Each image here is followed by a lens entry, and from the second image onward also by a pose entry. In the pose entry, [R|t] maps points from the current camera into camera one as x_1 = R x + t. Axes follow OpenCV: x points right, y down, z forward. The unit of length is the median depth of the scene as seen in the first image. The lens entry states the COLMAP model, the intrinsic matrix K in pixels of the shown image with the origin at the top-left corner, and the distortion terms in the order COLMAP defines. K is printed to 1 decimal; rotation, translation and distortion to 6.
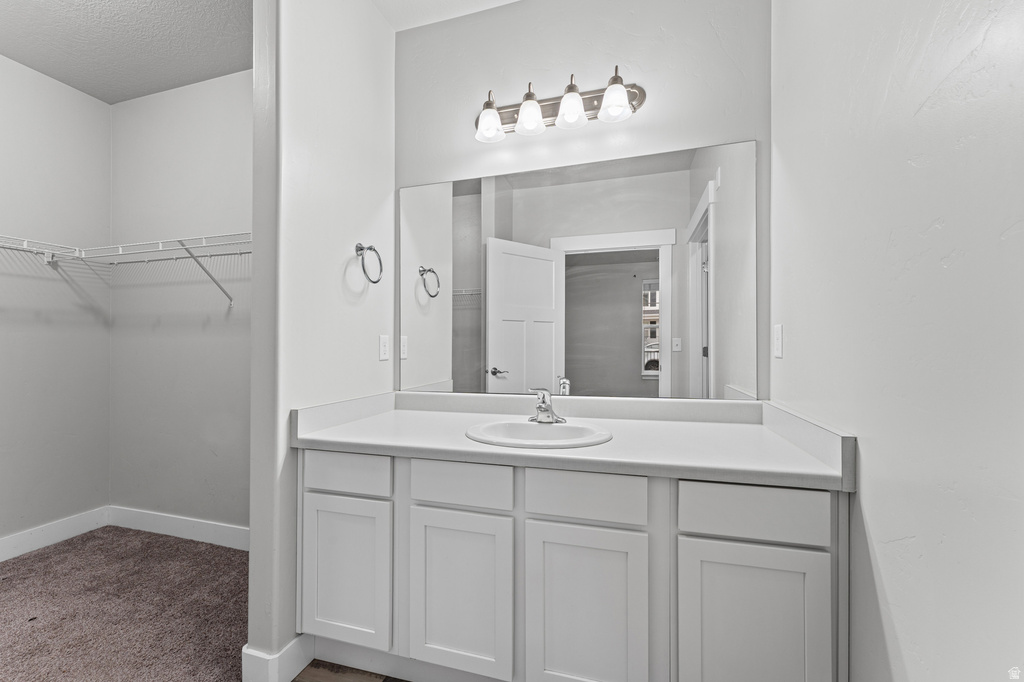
lens RADIAL K [[410.4, 0, 509.4], [0, 410.4, 334.5], [0, 0, 1]] dist [-0.000597, -0.000109]
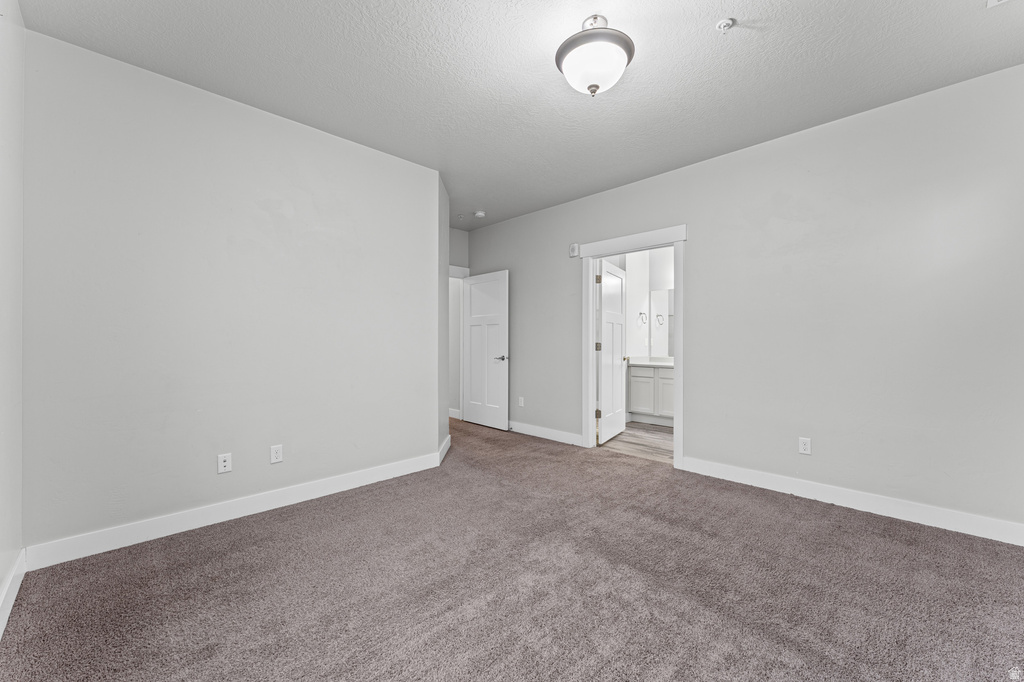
lens RADIAL K [[410.4, 0, 509.4], [0, 410.4, 334.5], [0, 0, 1]] dist [-0.000597, -0.000109]
pose [[0.877546, -0.004863, -0.479467, 0.297669], [0.005717, 0.999984, 0.000320, -0.038020], [0.479458, -0.003021, 0.877560, -2.339142]]
